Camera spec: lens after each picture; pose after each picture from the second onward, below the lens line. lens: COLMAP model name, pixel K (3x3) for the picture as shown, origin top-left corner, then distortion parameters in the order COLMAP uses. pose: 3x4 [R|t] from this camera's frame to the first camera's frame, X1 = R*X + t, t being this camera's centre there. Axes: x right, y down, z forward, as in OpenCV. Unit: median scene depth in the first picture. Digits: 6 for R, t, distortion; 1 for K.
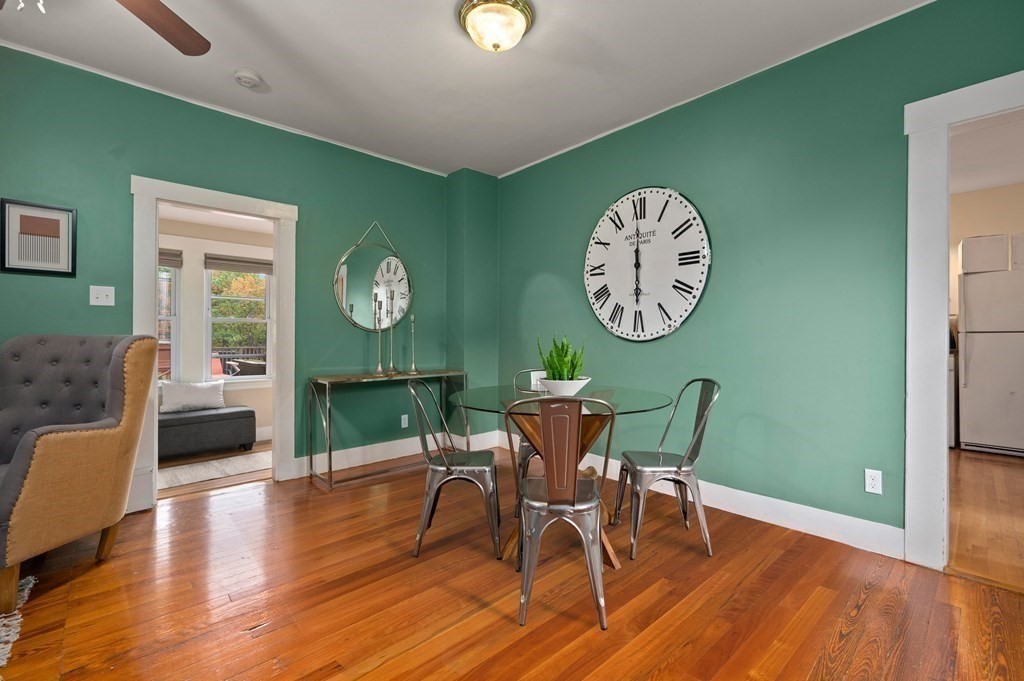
lens RADIAL K [[463.5, 0, 577.5], [0, 463.5, 334.8], [0, 0, 1]] dist [-0.003975, -0.001507]
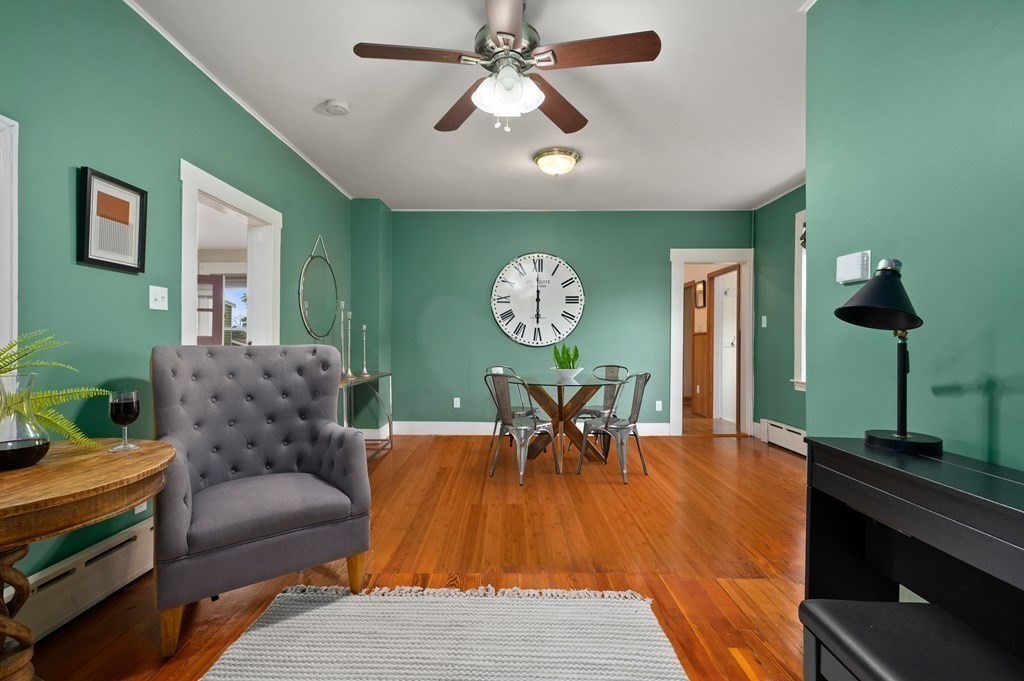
lens RADIAL K [[401.8, 0, 538.8], [0, 401.8, 341.6], [0, 0, 1]] dist [0.002326, 0.000383]
pose [[0.708788, 0.000400, 0.705422, -0.911652], [-0.005798, 0.999969, 0.005259, -0.011234], [-0.705398, -0.007817, 0.708768, -0.007188]]
